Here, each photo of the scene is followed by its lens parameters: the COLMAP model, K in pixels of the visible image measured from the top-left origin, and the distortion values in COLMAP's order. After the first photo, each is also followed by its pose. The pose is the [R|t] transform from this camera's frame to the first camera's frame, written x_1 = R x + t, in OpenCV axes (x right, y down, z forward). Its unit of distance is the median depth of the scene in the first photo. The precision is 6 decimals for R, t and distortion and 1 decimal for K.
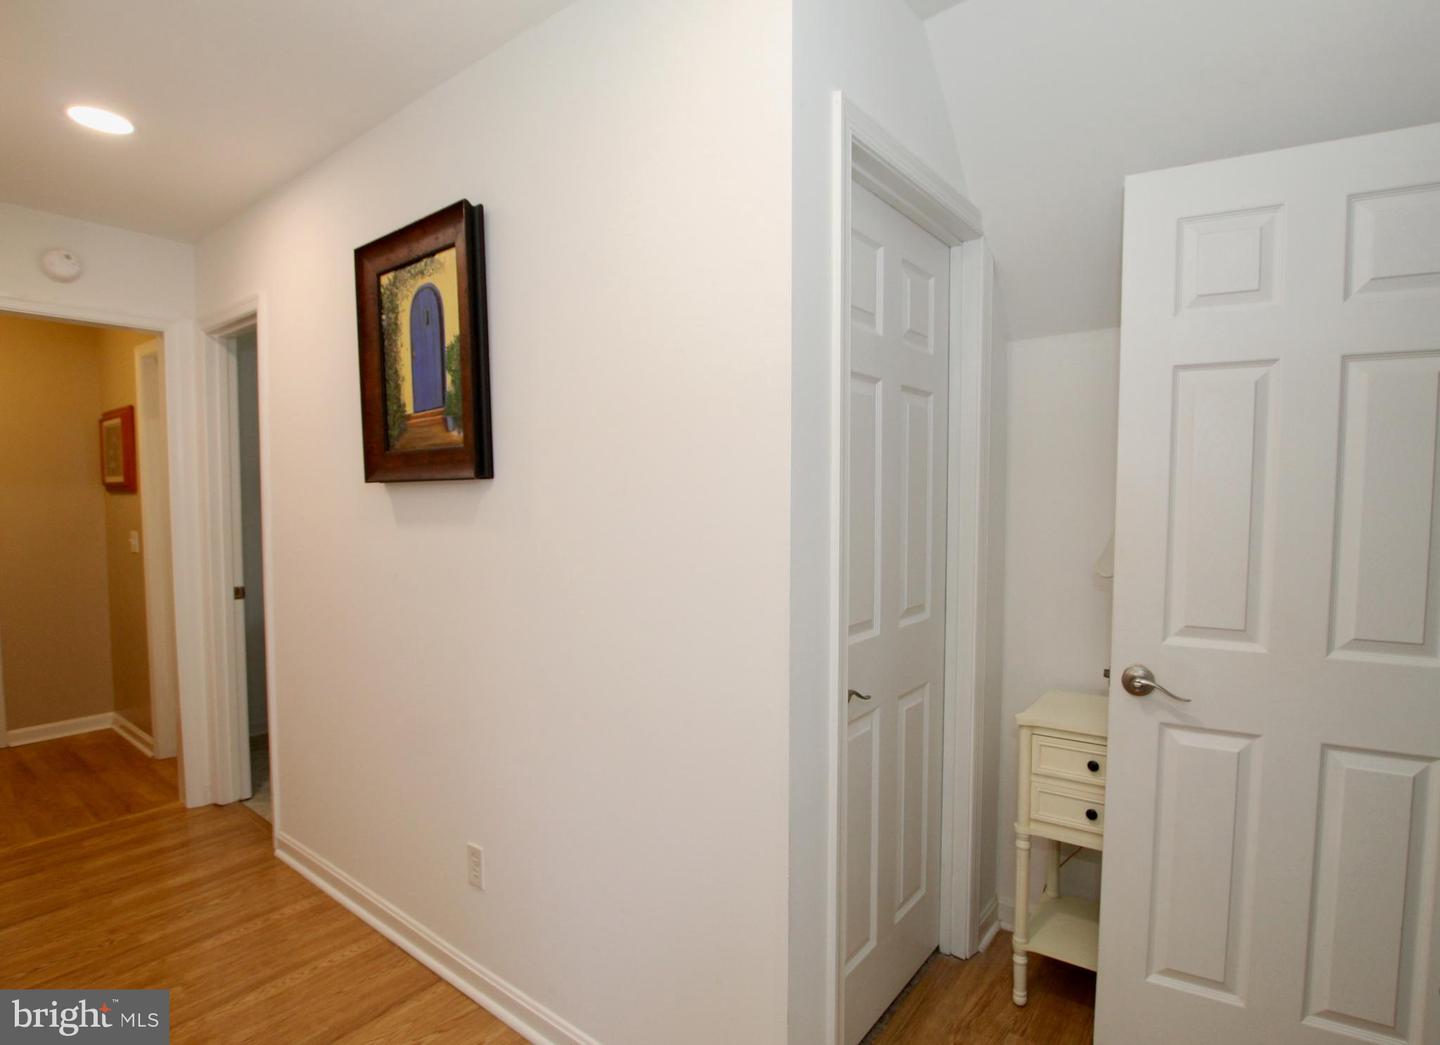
lens RADIAL K [[721.7, 0, 749.2], [0, 721.7, 536.8], [0, 0, 1]] dist [-0.021182, 0.000257]
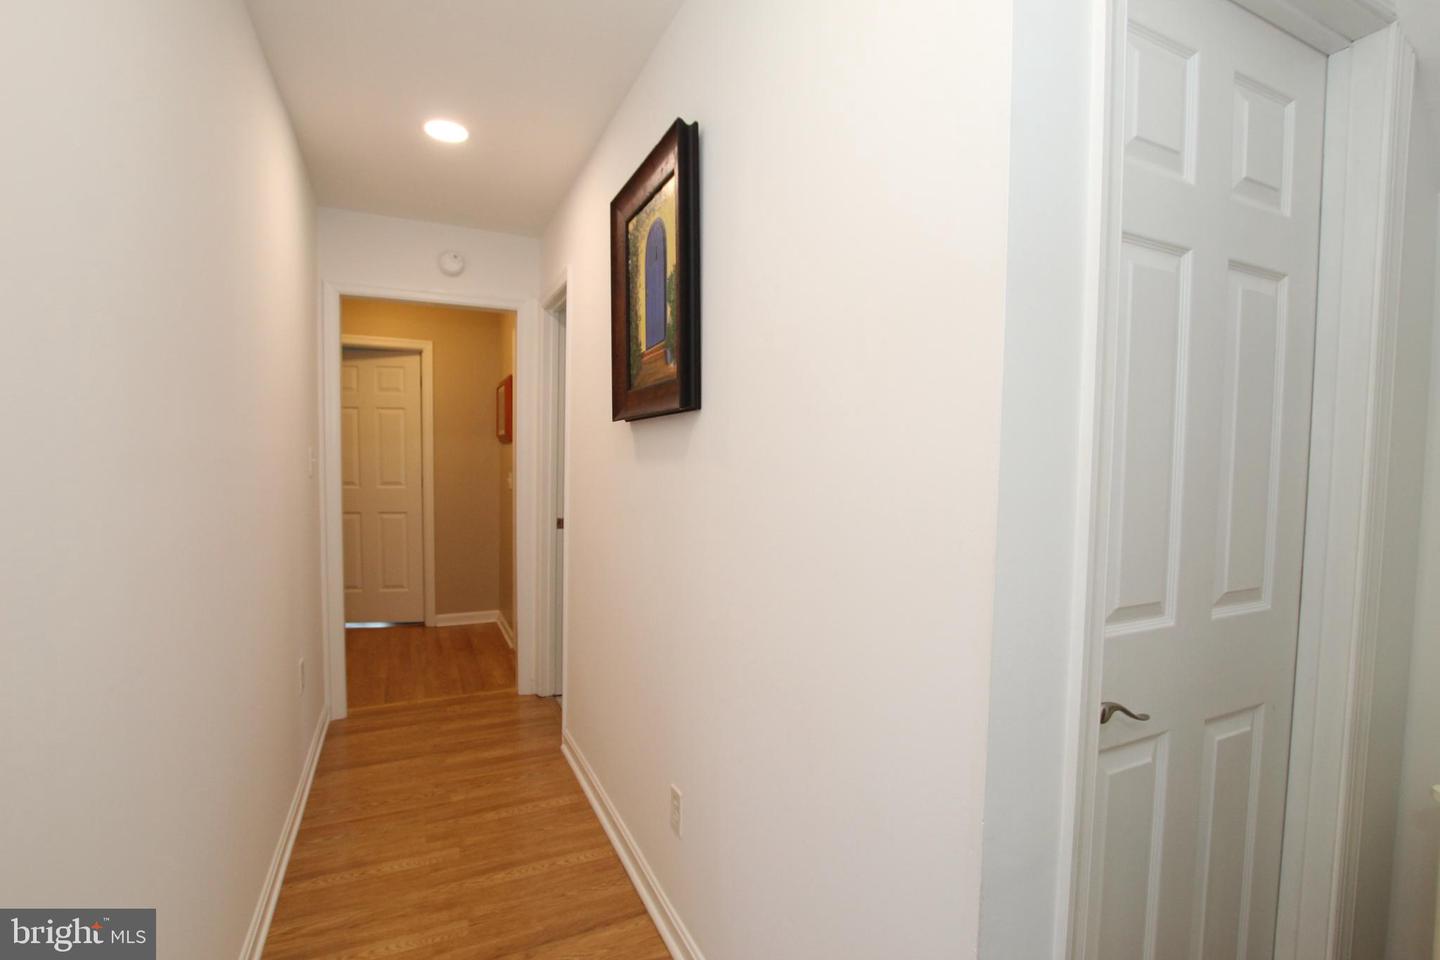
lens RADIAL K [[660.3, 0, 729.8], [0, 660.3, 491.5], [0, 0, 1]] dist [-0.031567, 0.007709]
pose [[0.889614, 0.037276, -0.455190, 0.070562], [-0.042986, 0.999073, -0.002195, 0.024455], [0.454686, 0.021520, 0.890392, 0.222413]]
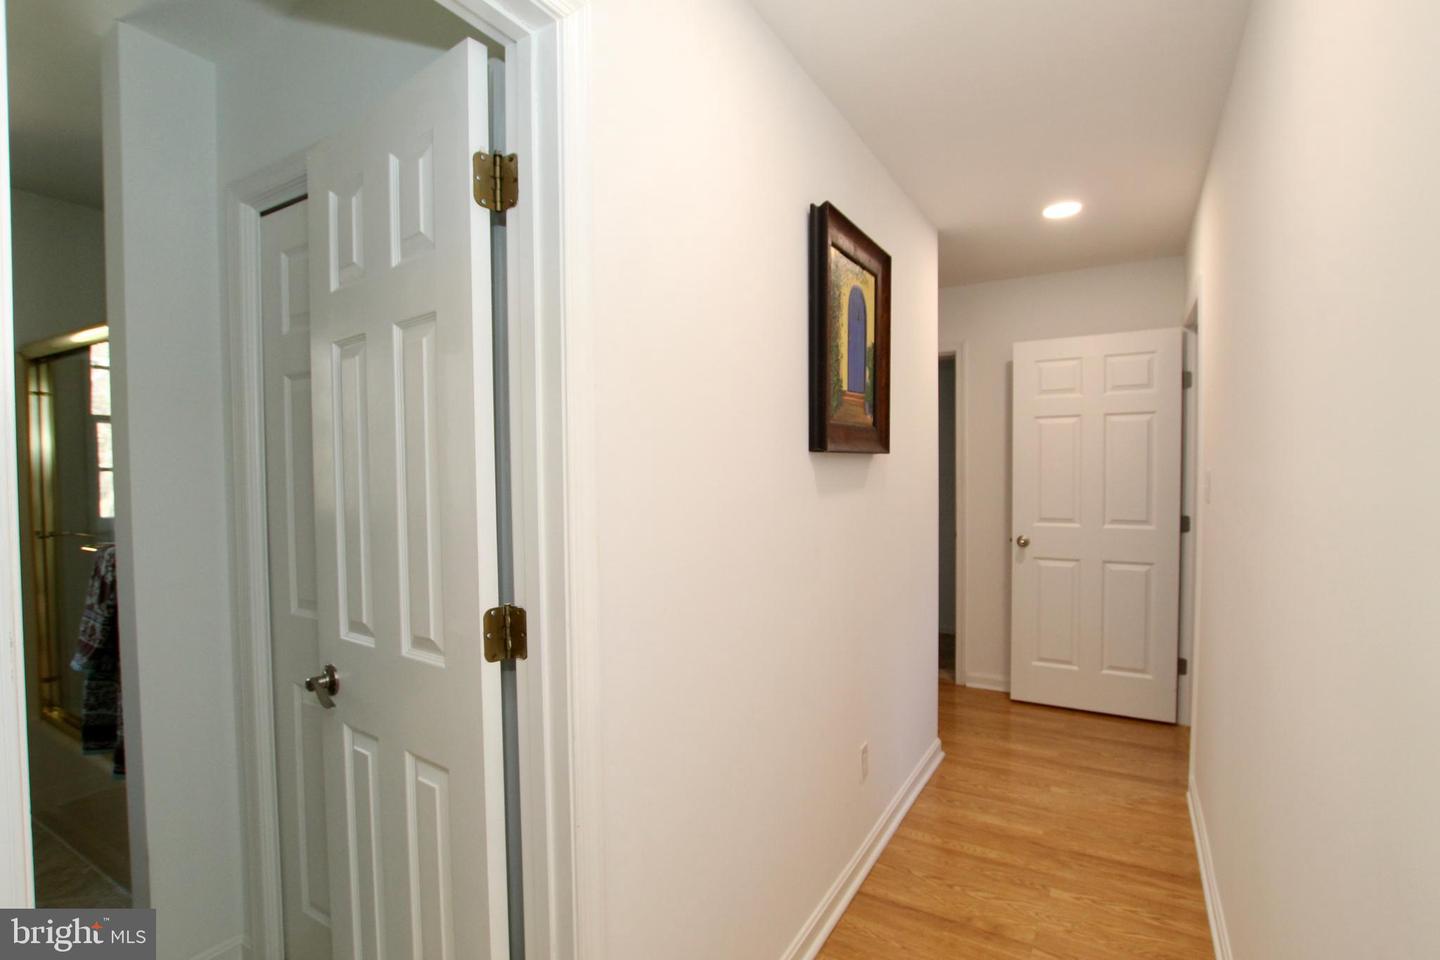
lens RADIAL K [[679.1, 0, 709.4], [0, 679.1, 491.4], [0, 0, 1]] dist [-0.031199, 0.000332]
pose [[-0.089866, -0.028893, 0.995535, -1.468385], [0.070615, 0.996879, 0.035307, -0.068896], [-0.993447, 0.073473, -0.087545, 1.294622]]
